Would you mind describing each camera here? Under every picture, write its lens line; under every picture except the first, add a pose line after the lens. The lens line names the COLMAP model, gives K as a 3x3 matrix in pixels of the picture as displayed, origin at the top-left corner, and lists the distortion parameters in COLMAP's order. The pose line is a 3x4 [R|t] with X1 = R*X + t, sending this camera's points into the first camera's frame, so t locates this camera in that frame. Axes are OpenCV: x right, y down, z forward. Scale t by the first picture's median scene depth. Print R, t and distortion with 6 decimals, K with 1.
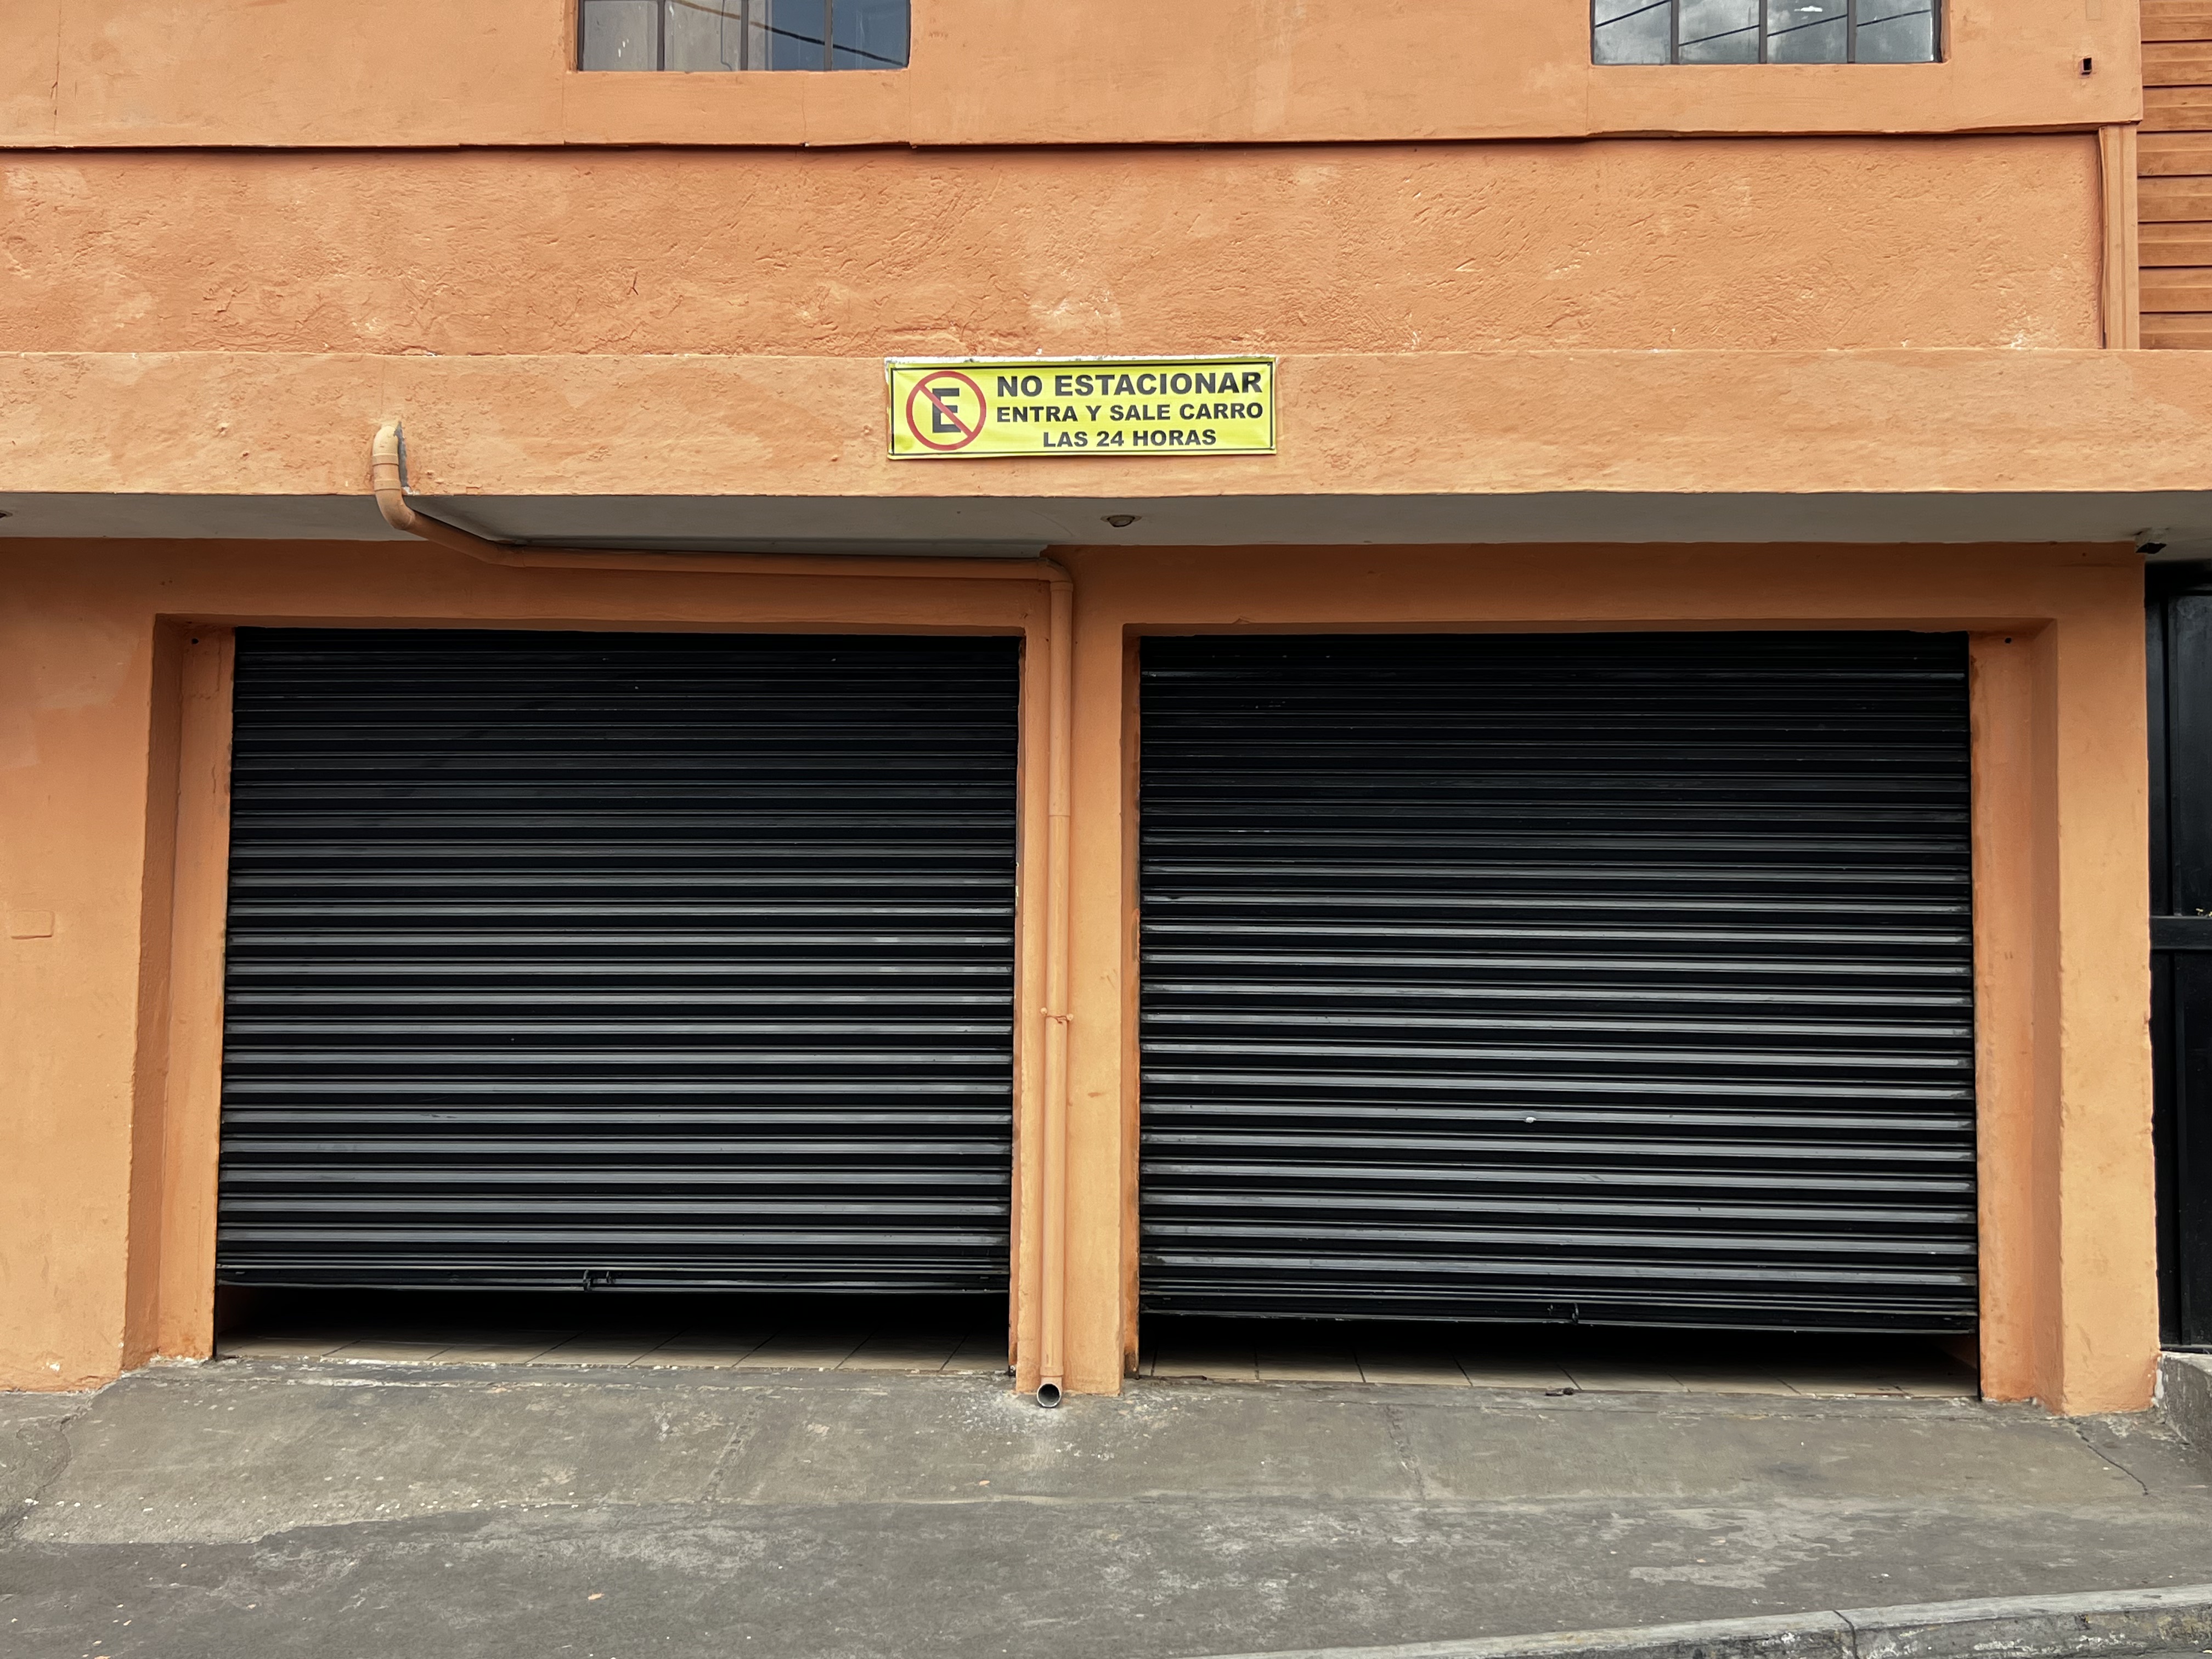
lens RADIAL K [[2256.1, 0, 1106.0], [0, 2256.1, 829.5], [0, 0, 1]] dist [0.112036, -0.254233]
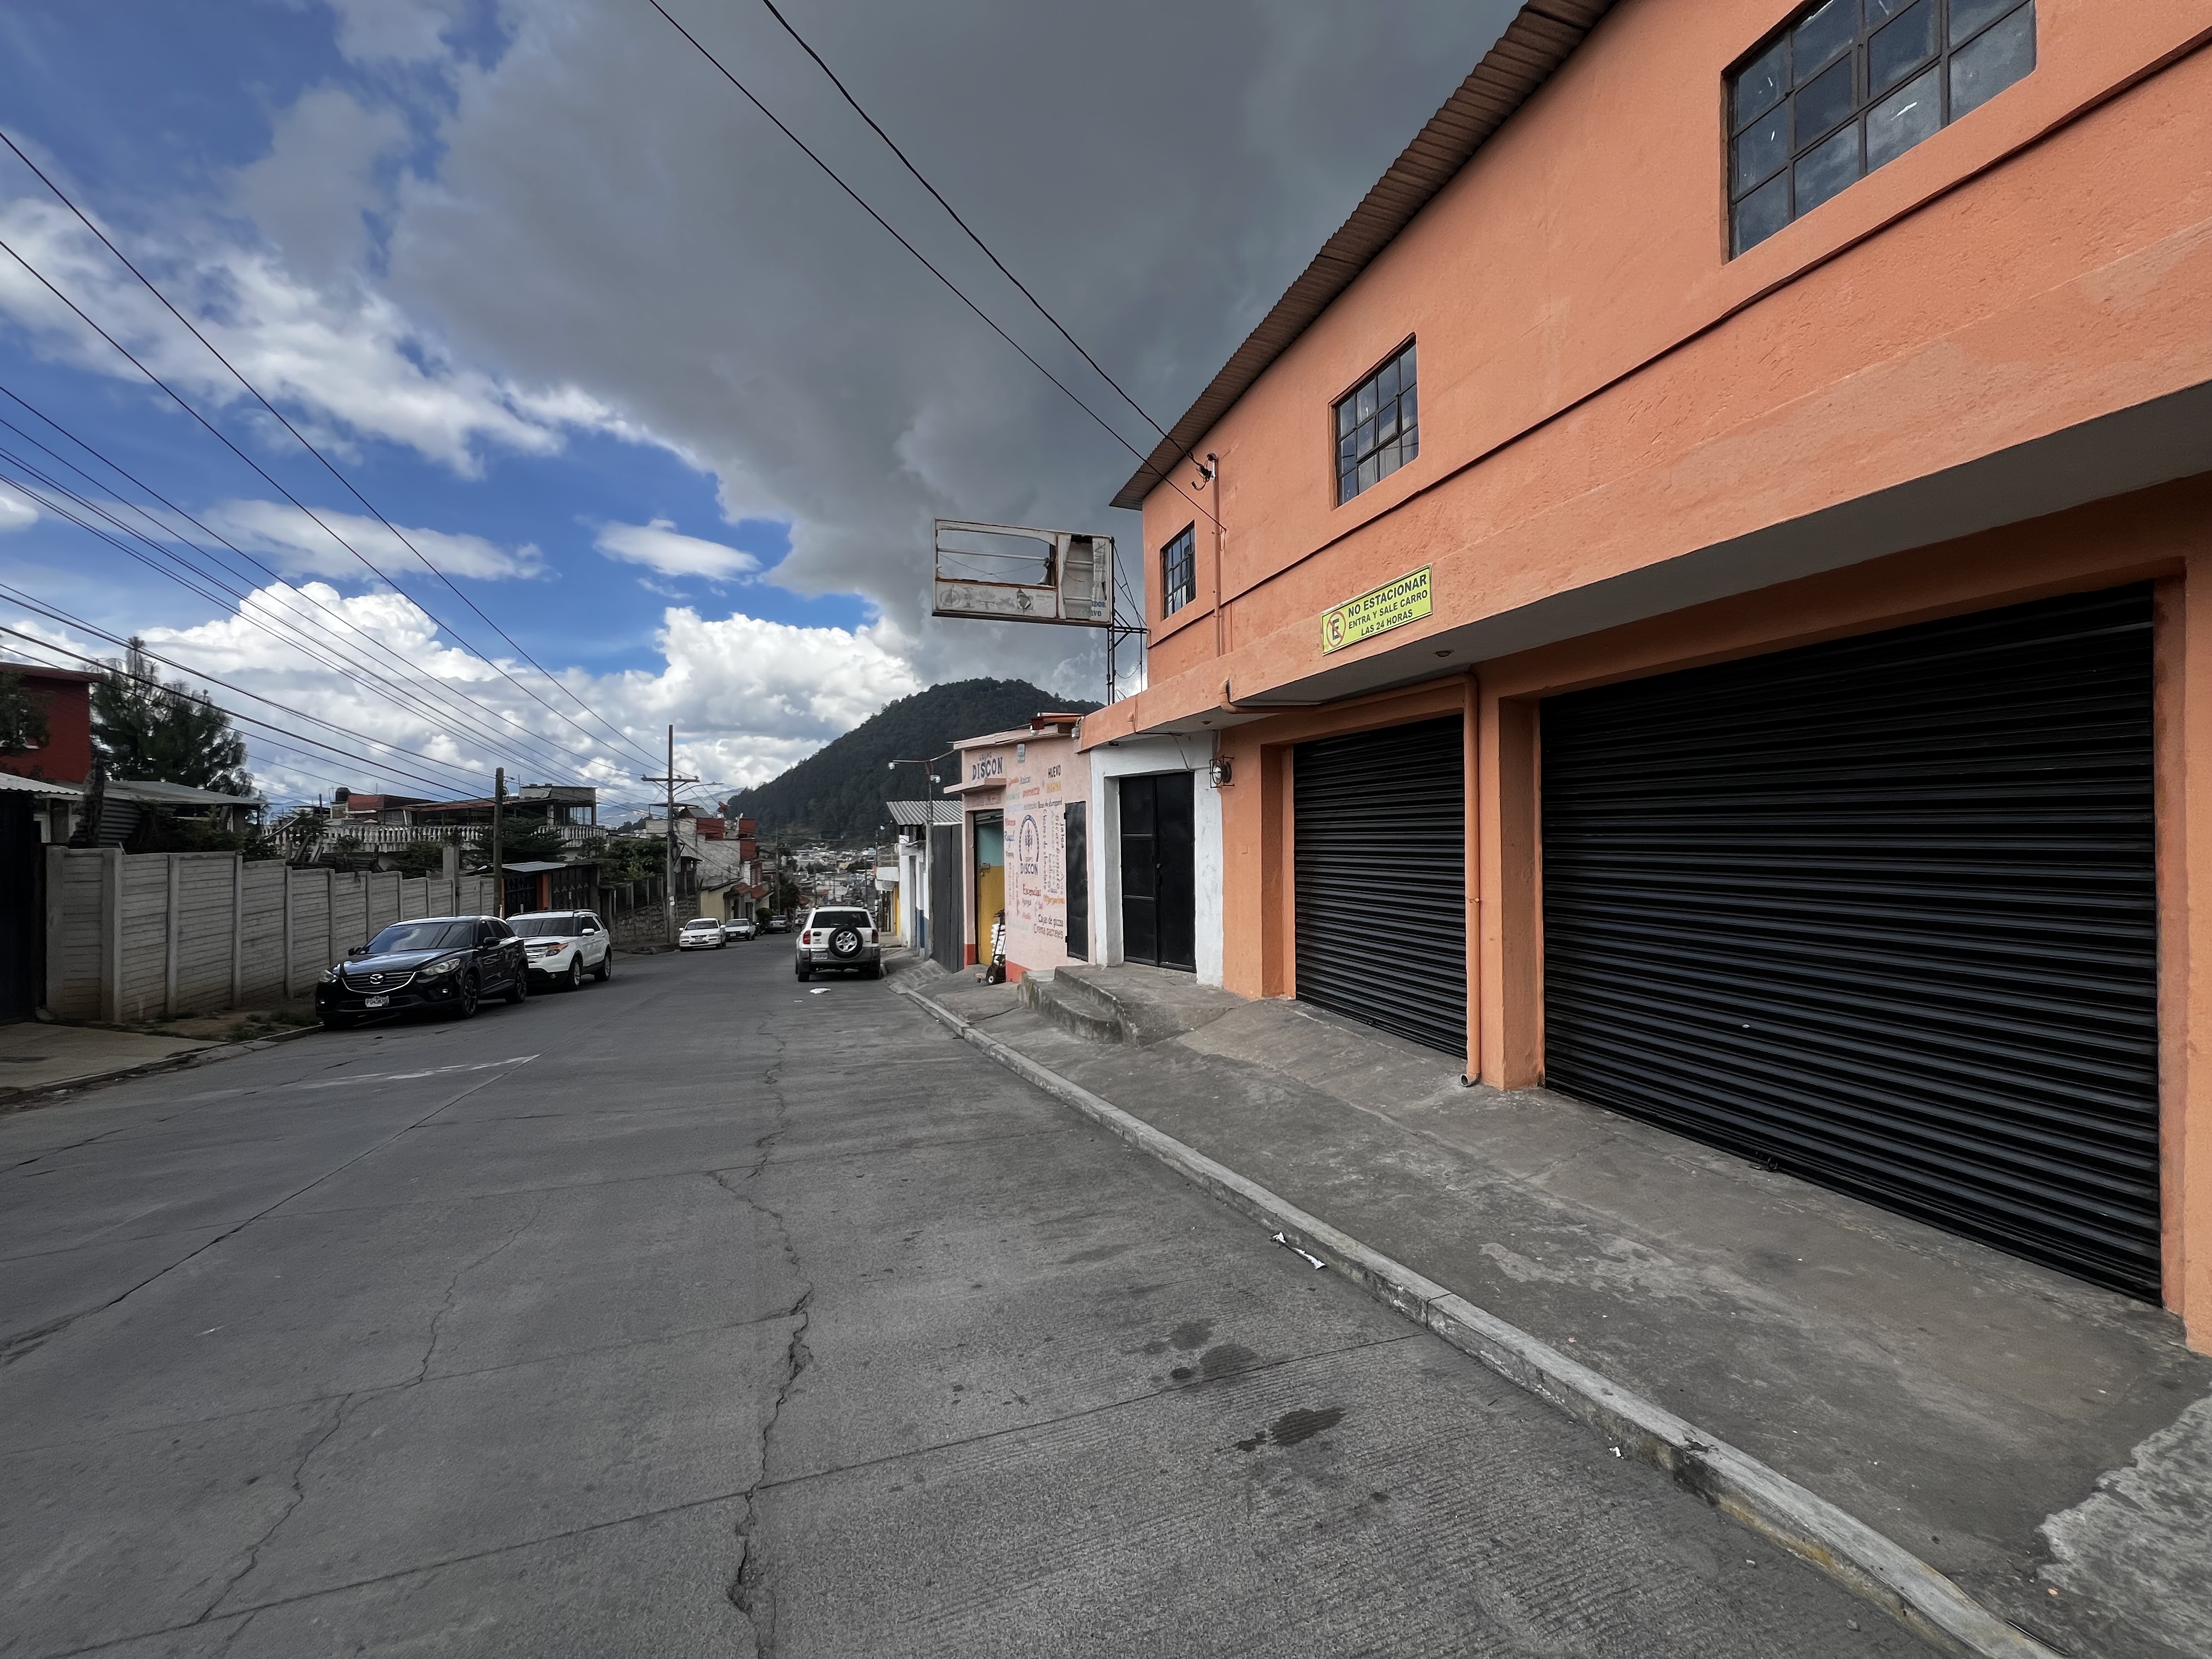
lens RADIAL K [[883.6, 0, 1106.0], [0, 883.6, 833.6], [0, 0, 1]] dist [0.001917, -0.000099]
pose [[0.355411, -0.010724, -0.934648, 0.669704], [0.063498, 0.997901, 0.012696, -0.007212], [0.932551, -0.063861, 0.355346, 0.460108]]
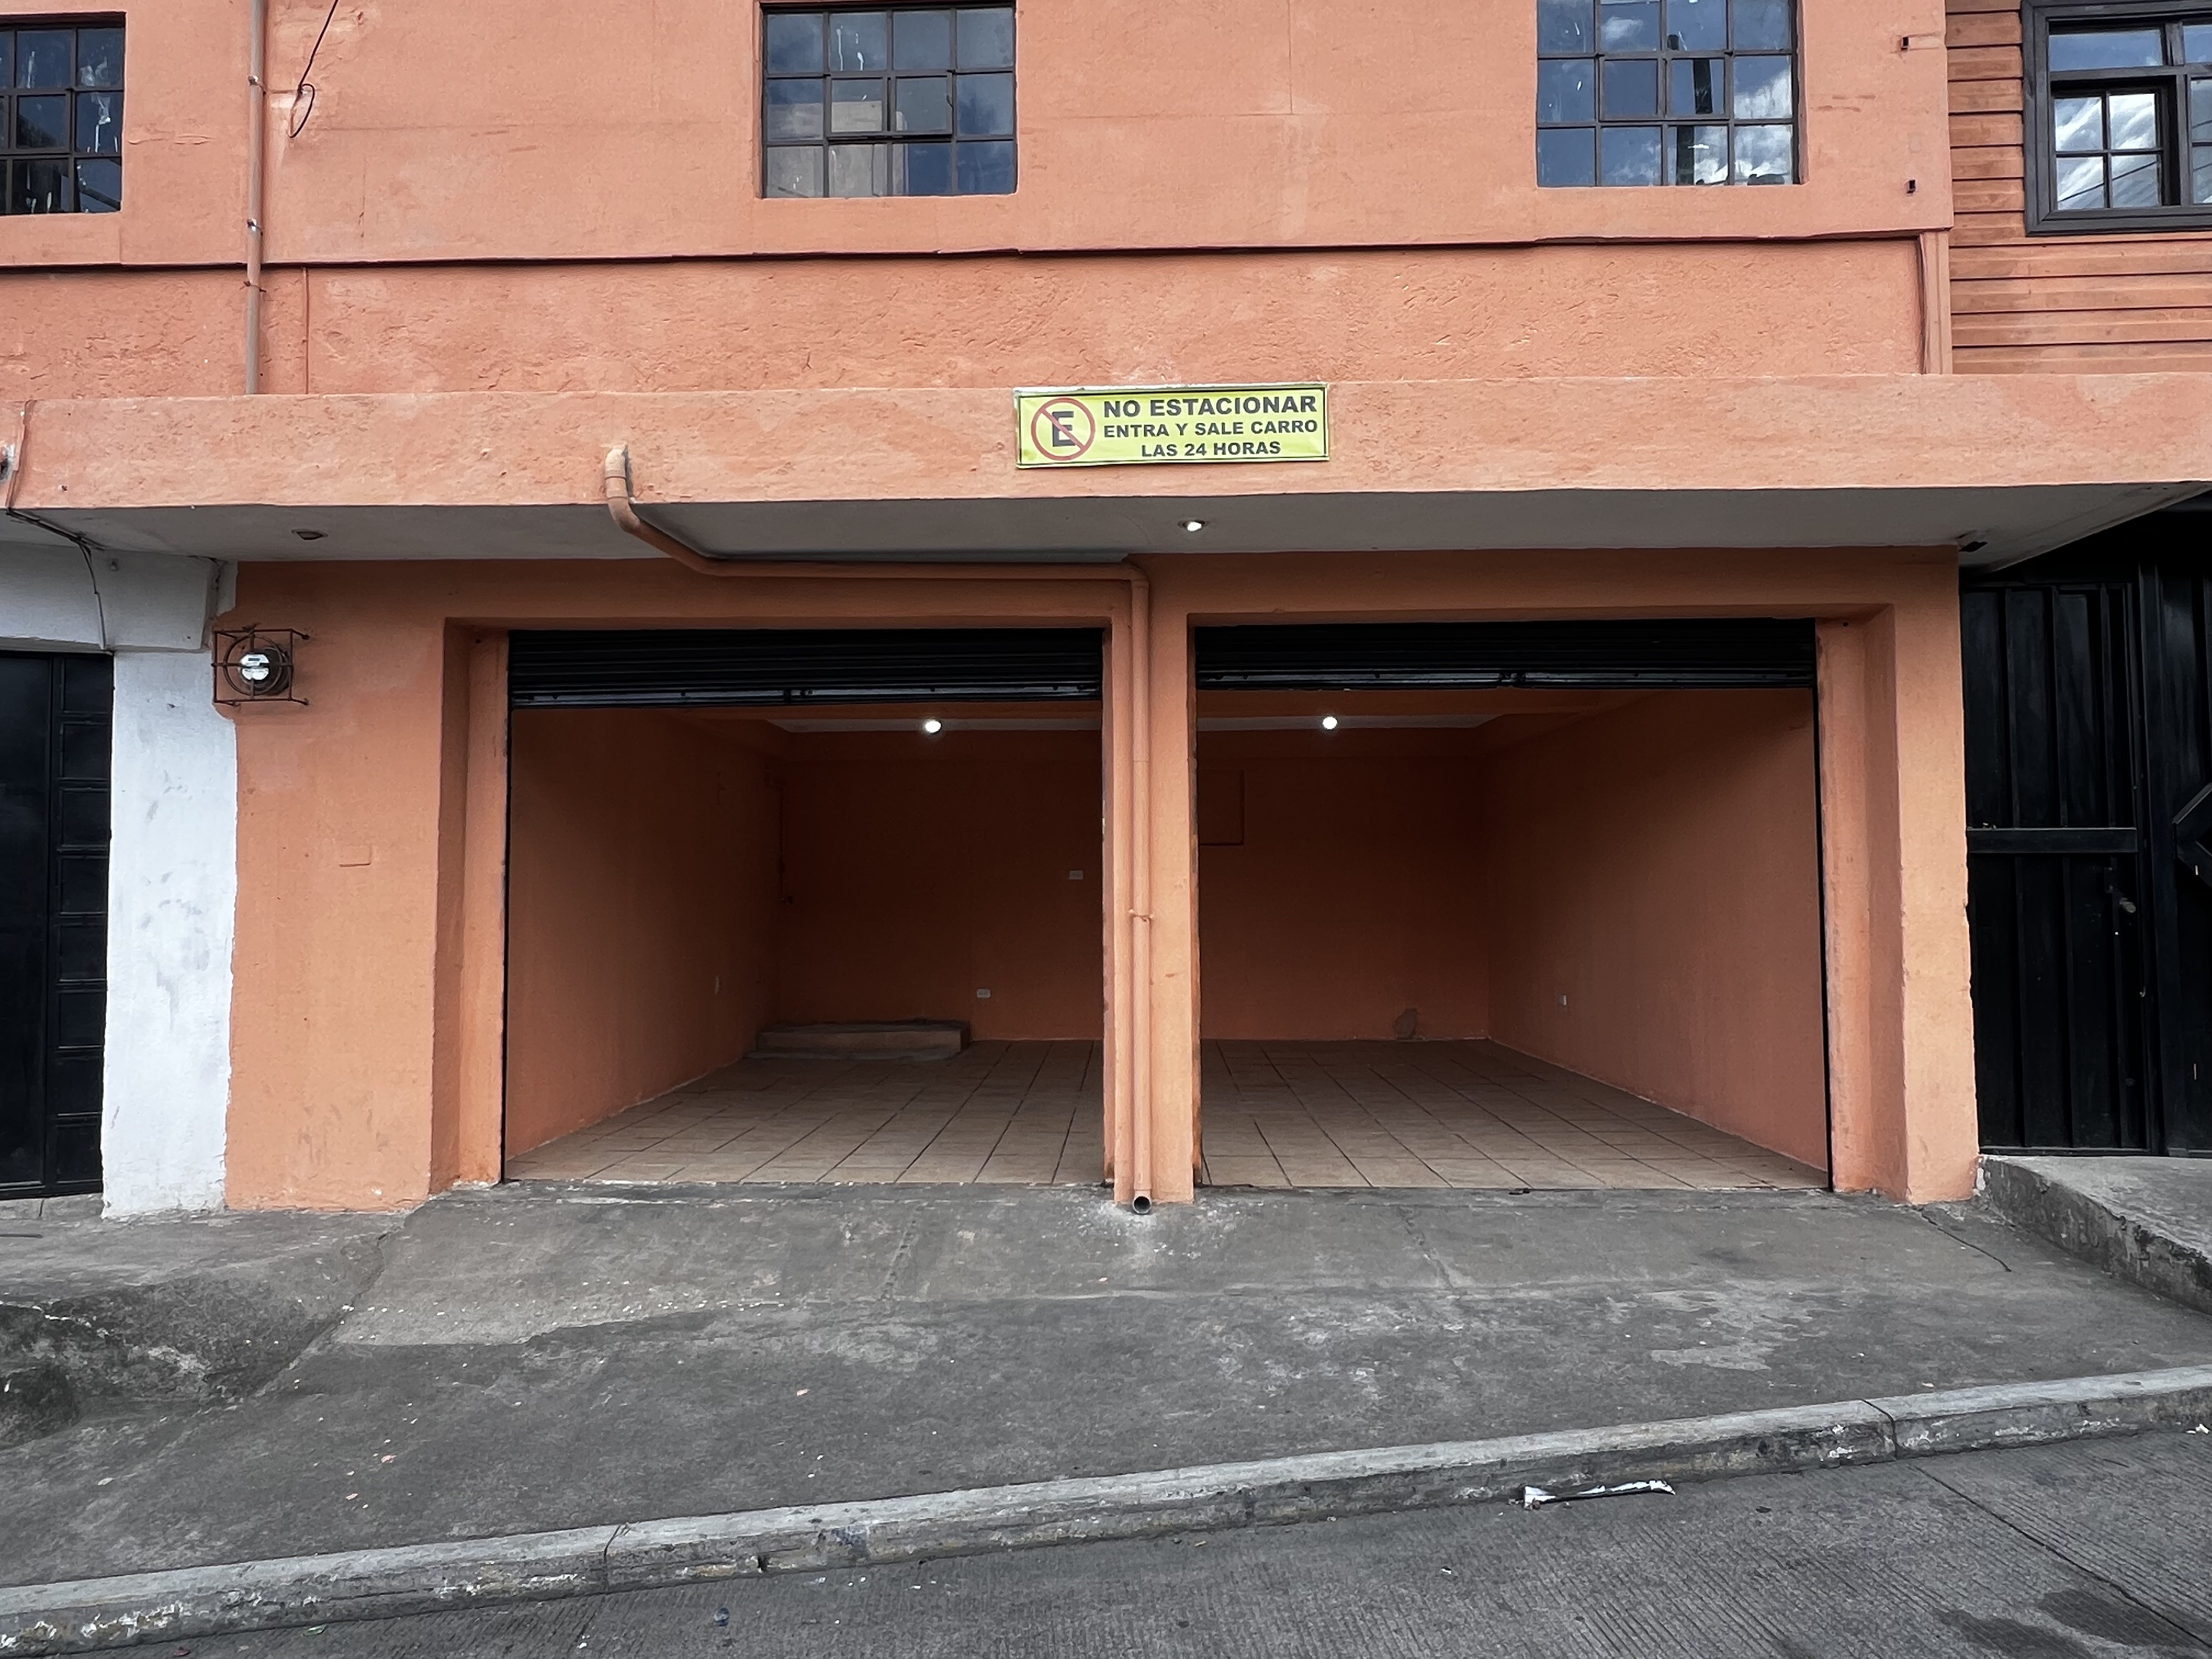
lens RADIAL K [[1308.2, 0, 1094.8], [0, 1308.2, 845.4], [0, 0, 1]] dist [-0.000714, 0.000700]
pose [[0.999647, -0.012255, 0.023555, -0.072916], [0.011855, 0.999784, 0.017070, 0.032324], [-0.023759, -0.016785, 0.999577, 0.275547]]
